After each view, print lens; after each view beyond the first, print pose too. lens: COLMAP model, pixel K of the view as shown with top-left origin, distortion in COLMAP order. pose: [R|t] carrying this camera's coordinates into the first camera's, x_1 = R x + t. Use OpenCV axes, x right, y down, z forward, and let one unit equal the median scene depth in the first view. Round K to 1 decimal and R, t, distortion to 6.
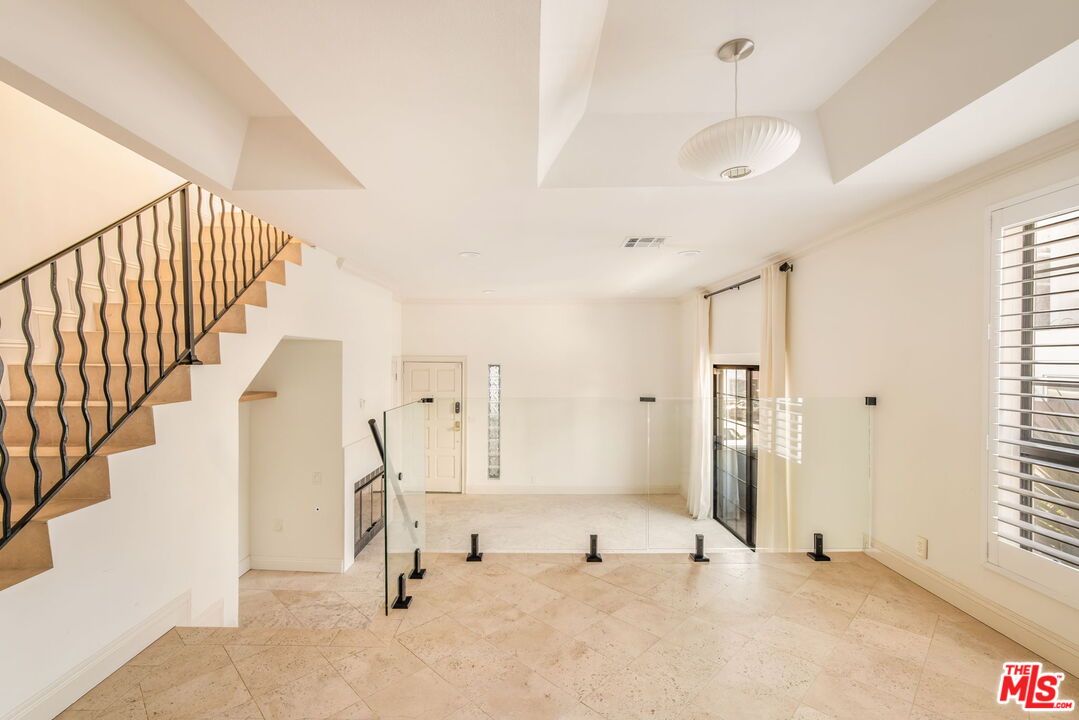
lens RADIAL K [[490.6, 0, 525.4], [0, 490.6, 355.4], [0, 0, 1]] dist [-0.038162, 0.014992]
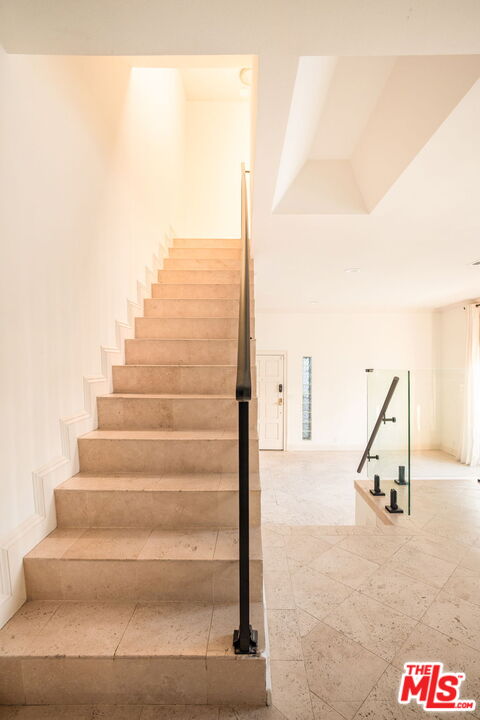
lens RADIAL K [[359.4, 0, 244.7], [0, 359.4, 363.0], [0, 0, 1]] dist [-0.005620, 0.006860]
pose [[0.999948, -0.004907, 0.008964, -0.248462], [0.004832, 0.999954, 0.008293, 0.026311], [-0.009004, -0.008250, 0.999925, -0.013689]]
